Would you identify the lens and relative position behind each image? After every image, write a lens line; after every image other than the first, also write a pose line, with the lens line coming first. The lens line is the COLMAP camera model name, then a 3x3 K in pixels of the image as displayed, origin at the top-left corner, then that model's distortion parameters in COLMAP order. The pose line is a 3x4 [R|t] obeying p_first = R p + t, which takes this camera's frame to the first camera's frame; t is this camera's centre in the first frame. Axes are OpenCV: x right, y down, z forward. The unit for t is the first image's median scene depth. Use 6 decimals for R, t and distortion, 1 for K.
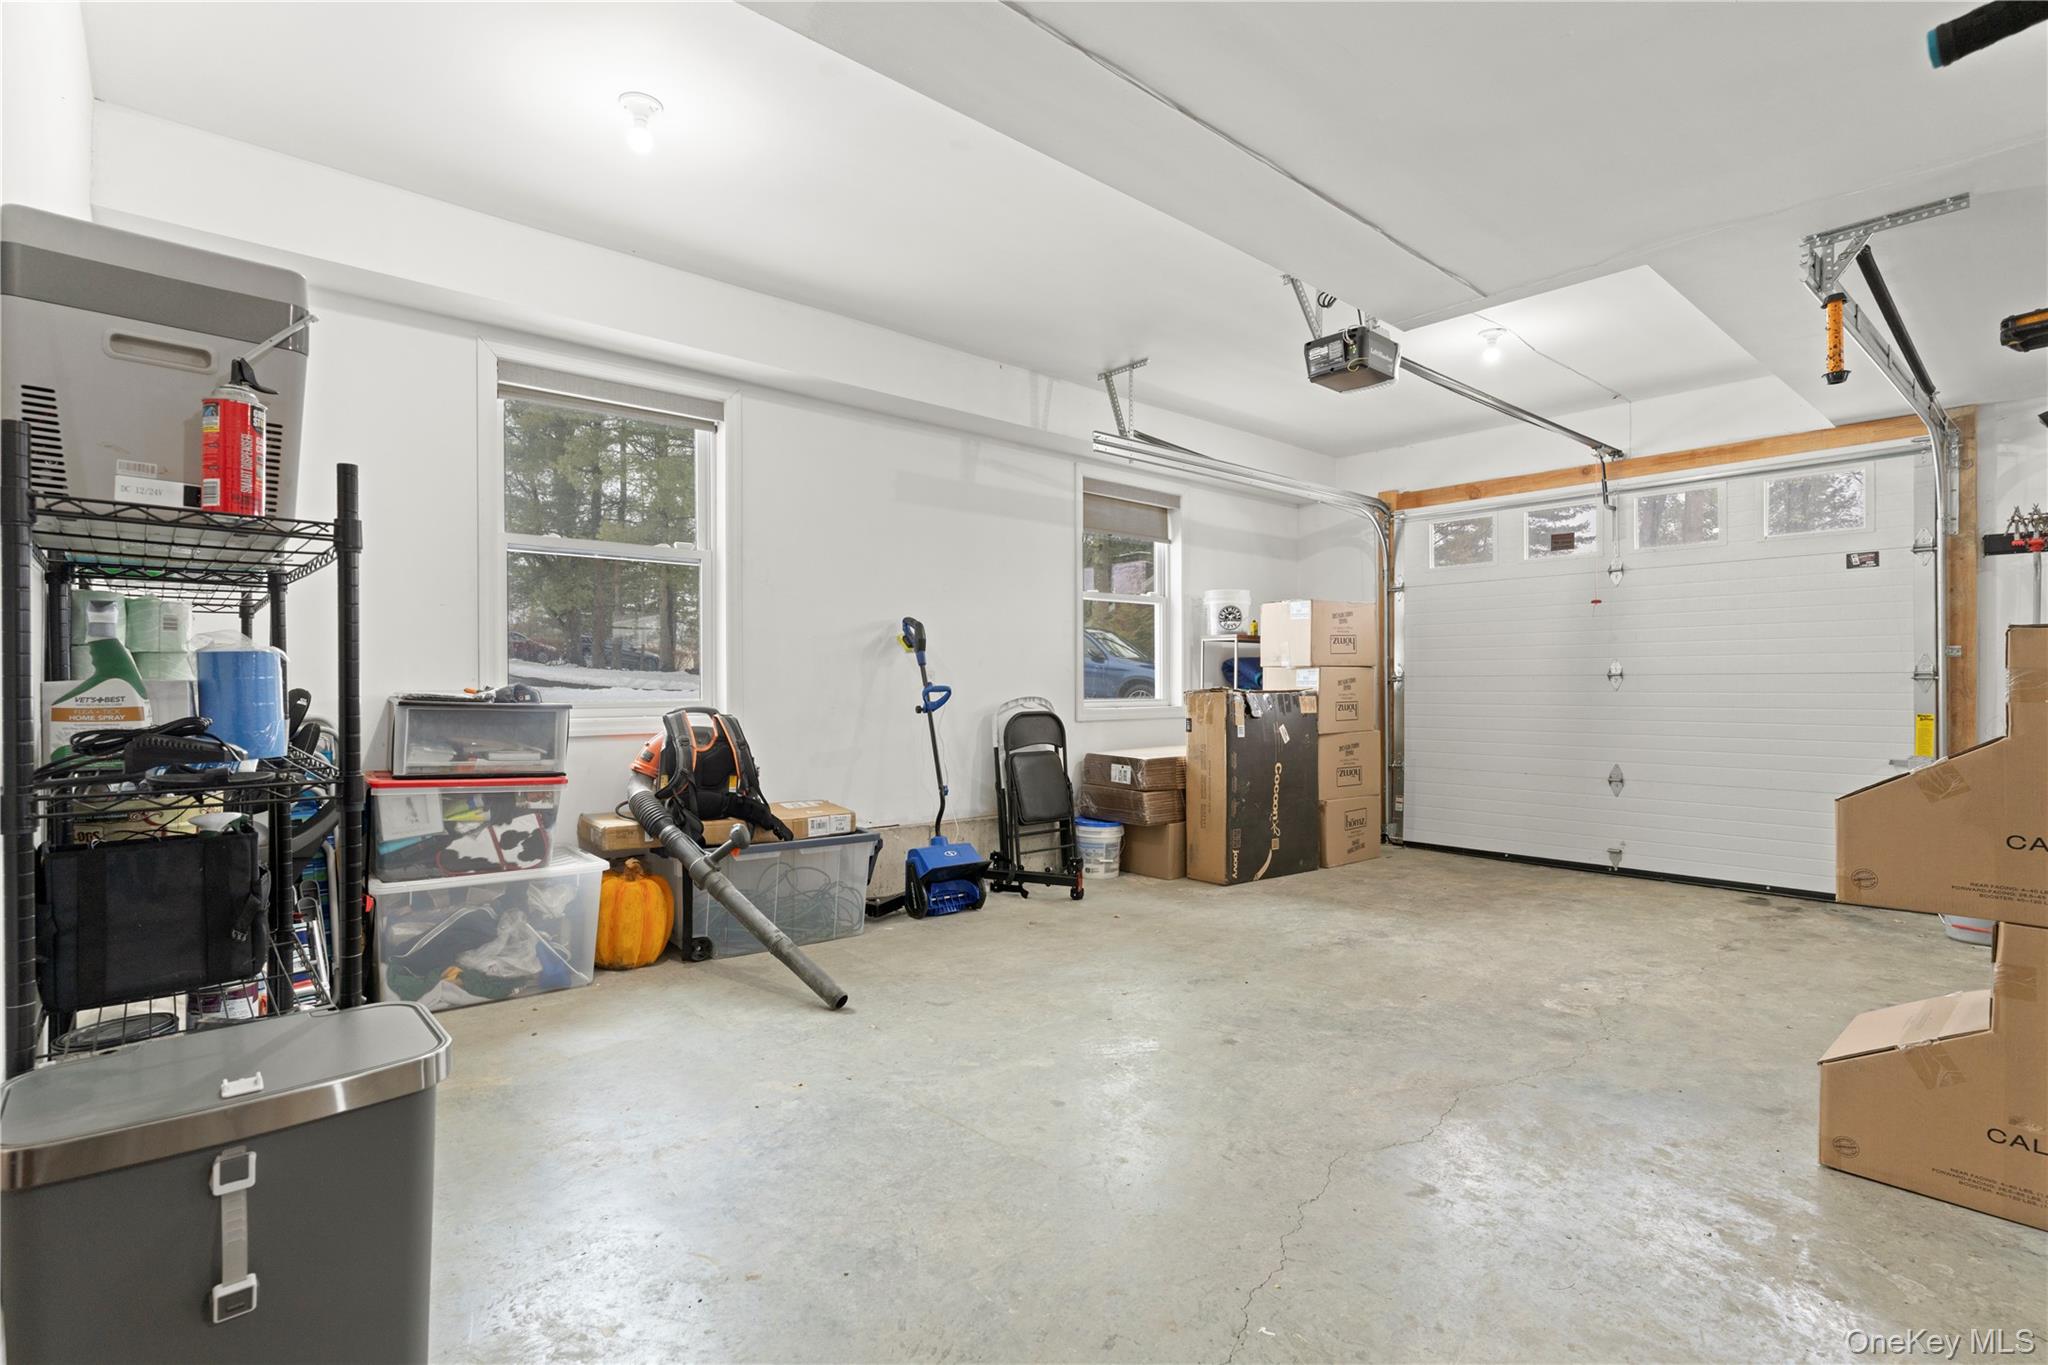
lens RADIAL K [[981.6, 0, 1024.3], [0, 981.6, 687.7], [0, 0, 1]] dist [-0.003236, 0.000055]
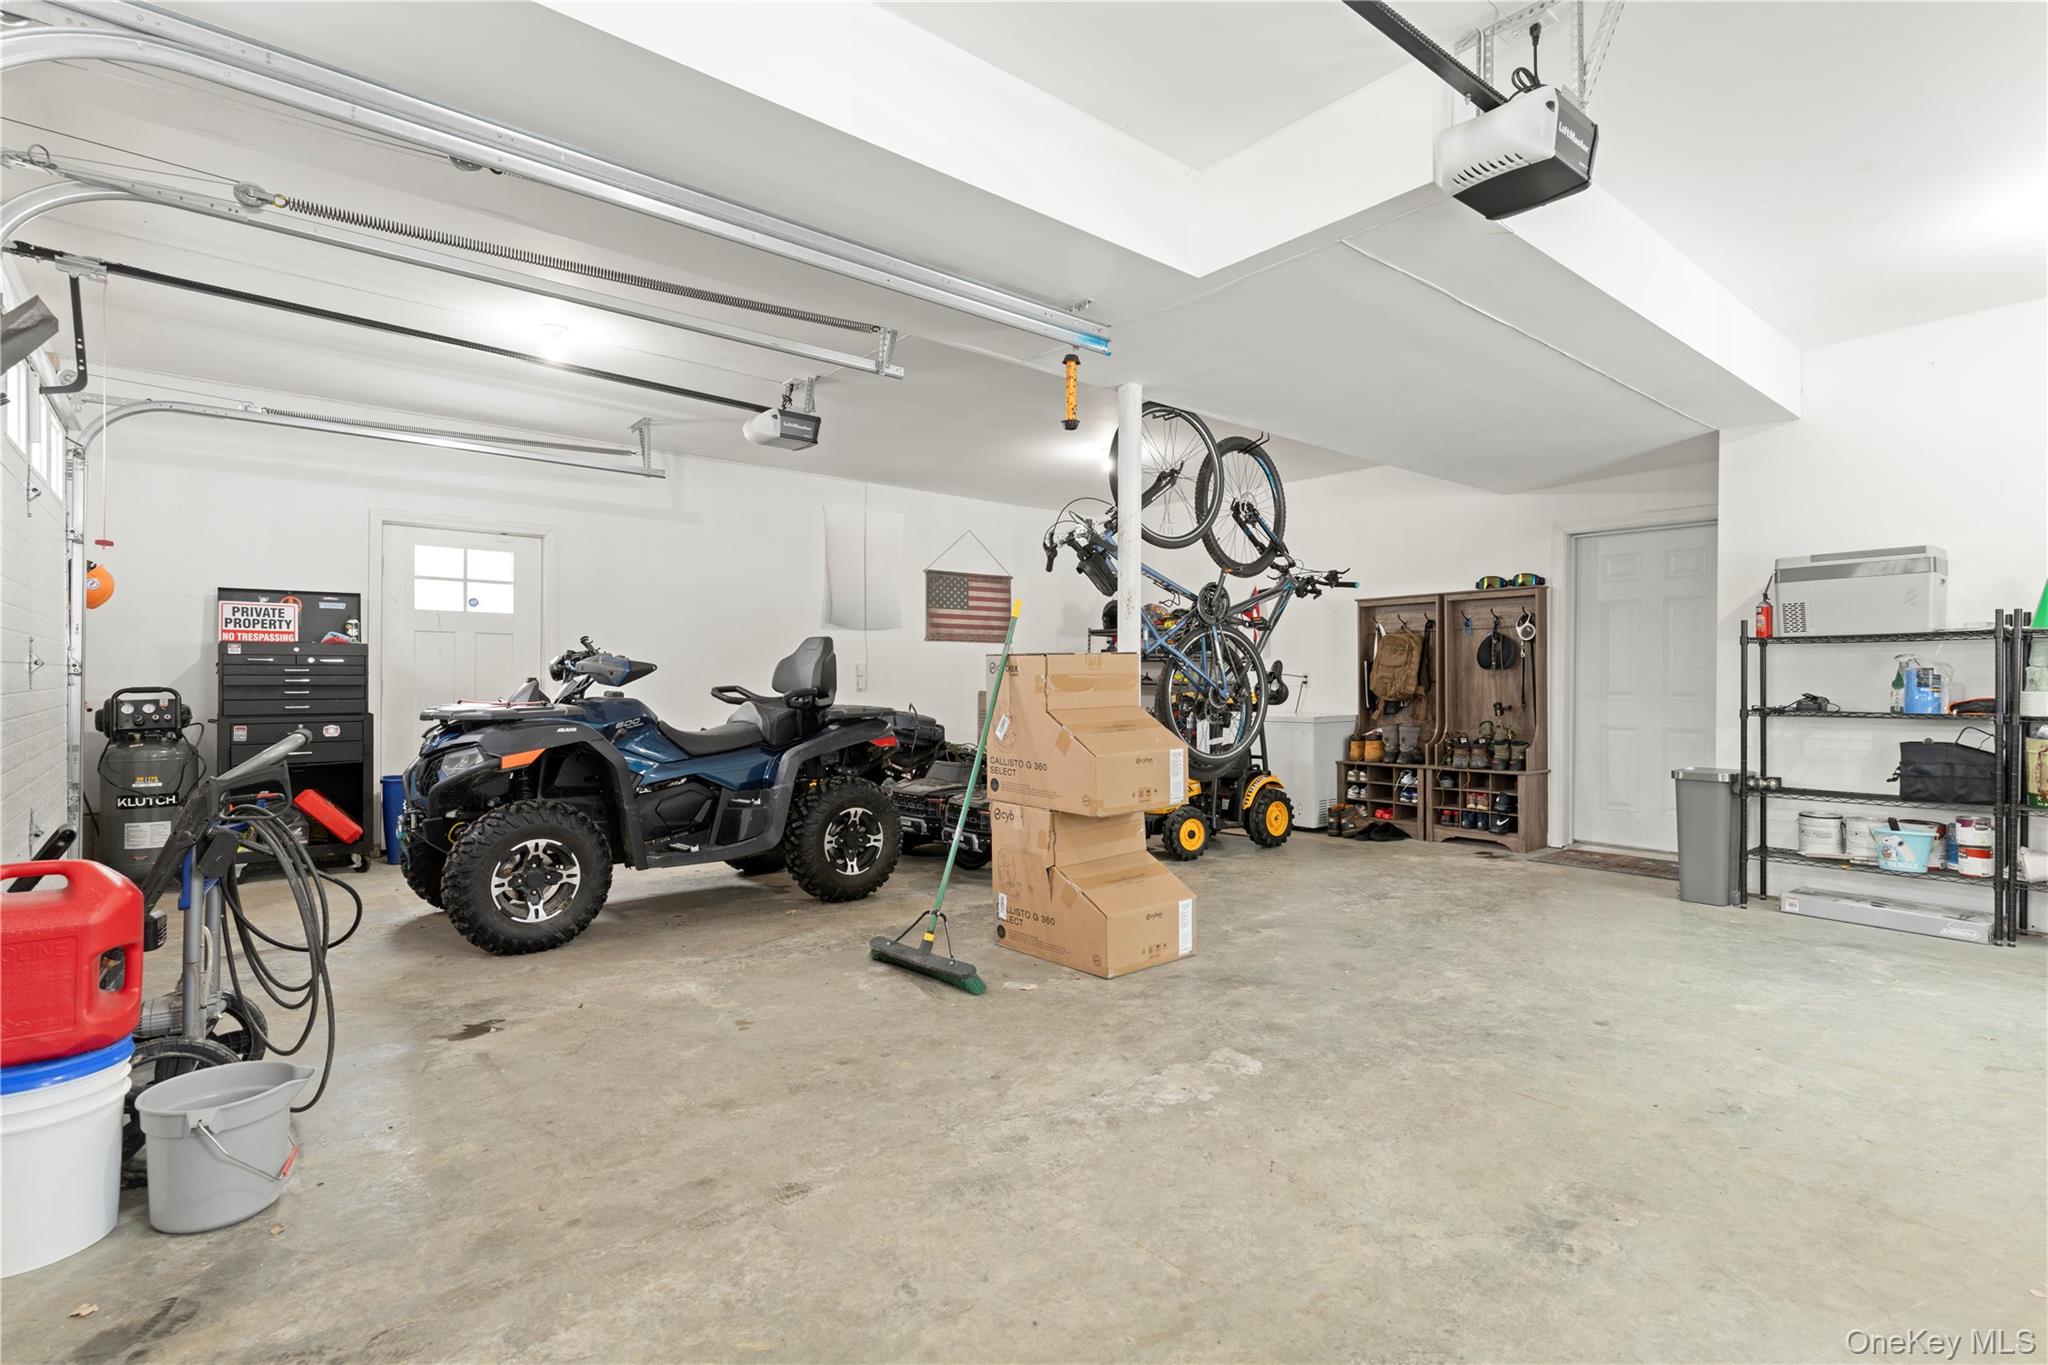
lens RADIAL K [[981.6, 0, 1025.2], [0, 981.6, 675.9], [0, 0, 1]] dist [-0.003236, 0.000055]
pose [[-0.999385, -0.001987, 0.035009, 0.704588], [-0.002034, 0.999997, -0.001290, -0.007235], [-0.035006, -0.001361, -0.999386, 1.848313]]
